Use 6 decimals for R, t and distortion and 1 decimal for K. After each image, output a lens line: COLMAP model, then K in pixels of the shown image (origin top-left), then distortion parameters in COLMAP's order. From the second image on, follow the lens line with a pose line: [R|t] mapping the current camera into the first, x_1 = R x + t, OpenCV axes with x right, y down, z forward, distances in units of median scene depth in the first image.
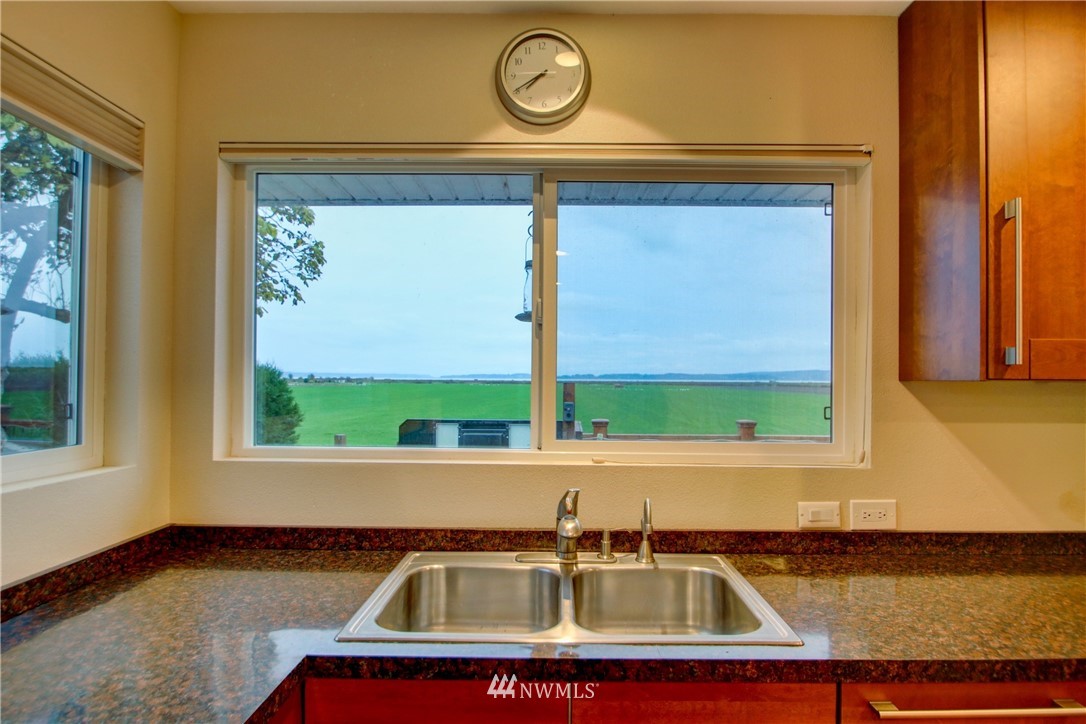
lens RADIAL K [[630.2, 0, 558.0], [0, 630.2, 374.8], [0, 0, 1]] dist [-0.022439, -0.001177]
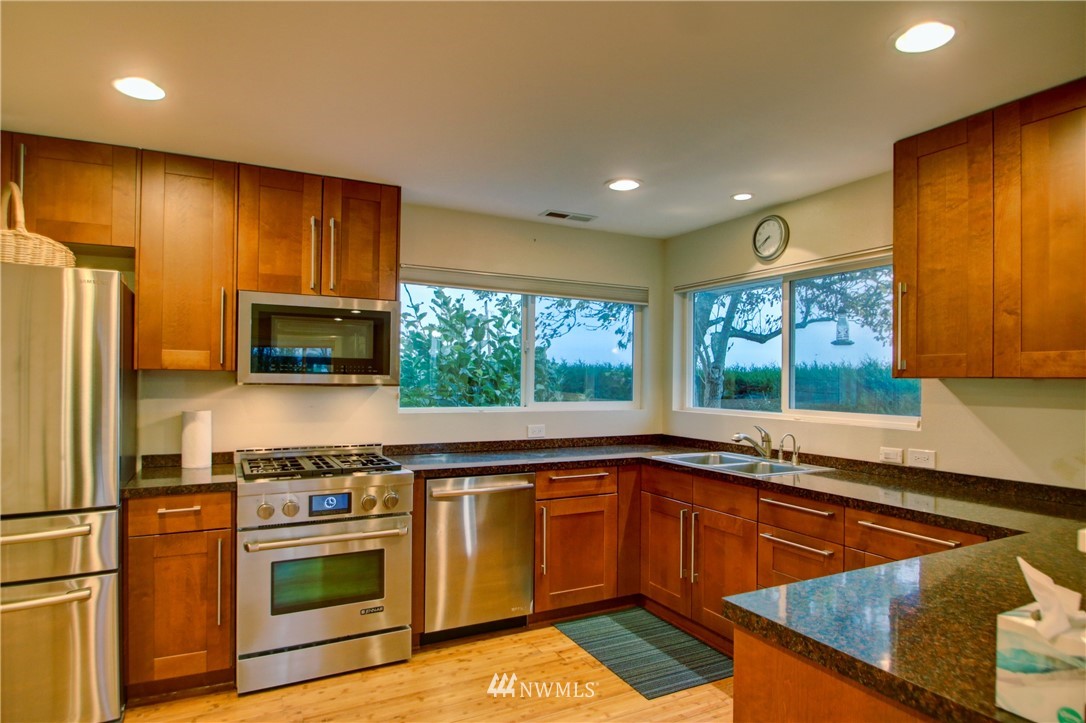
lens RADIAL K [[630.2, 0, 542.6], [0, 630.2, 379.2], [0, 0, 1]] dist [-0.022439, -0.001177]
pose [[0.458762, -0.002086, -0.888557, 1.531470], [-0.000420, 0.999997, -0.002565, 0.014536], [0.888559, 0.001550, 0.458759, -0.679424]]
